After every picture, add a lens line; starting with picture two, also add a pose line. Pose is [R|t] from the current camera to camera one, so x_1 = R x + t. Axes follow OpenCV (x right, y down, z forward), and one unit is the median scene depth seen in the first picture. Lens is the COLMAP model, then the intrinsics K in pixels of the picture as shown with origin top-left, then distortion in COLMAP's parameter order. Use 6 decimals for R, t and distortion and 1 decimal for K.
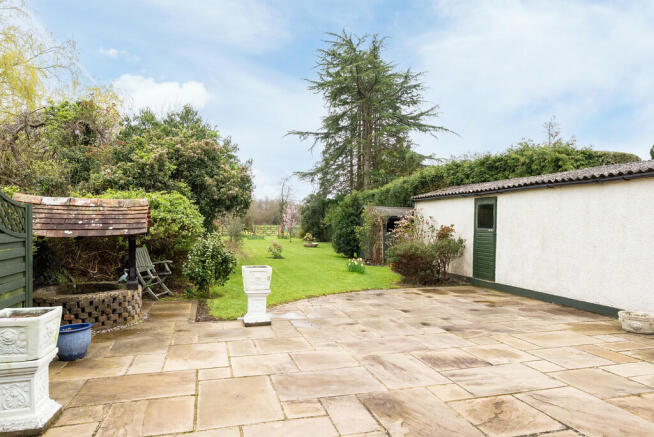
lens RADIAL K [[410.7, 0, 327.0], [0, 410.7, 218.5], [0, 0, 1]] dist [0.000732, 0.000092]
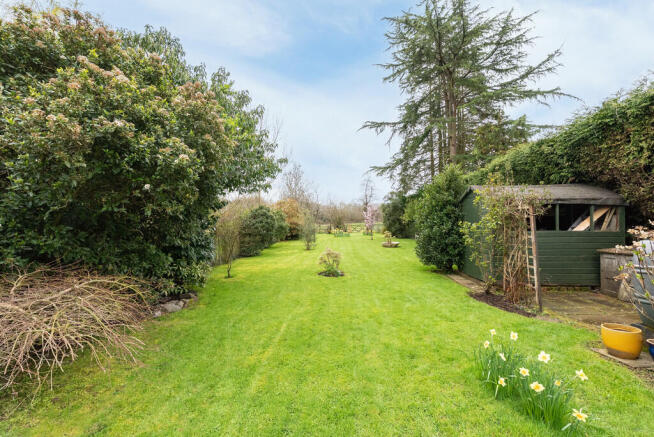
lens RADIAL K [[300.6, 0, 342.4], [0, 300.6, 219.4], [0, 0, 1]] dist [-0.000820, -0.000038]
pose [[0.975536, -0.035989, -0.216872, 0.001780], [0.037351, 0.999300, 0.002184, 0.004517], [0.216642, -0.010231, 0.976198, 0.306342]]
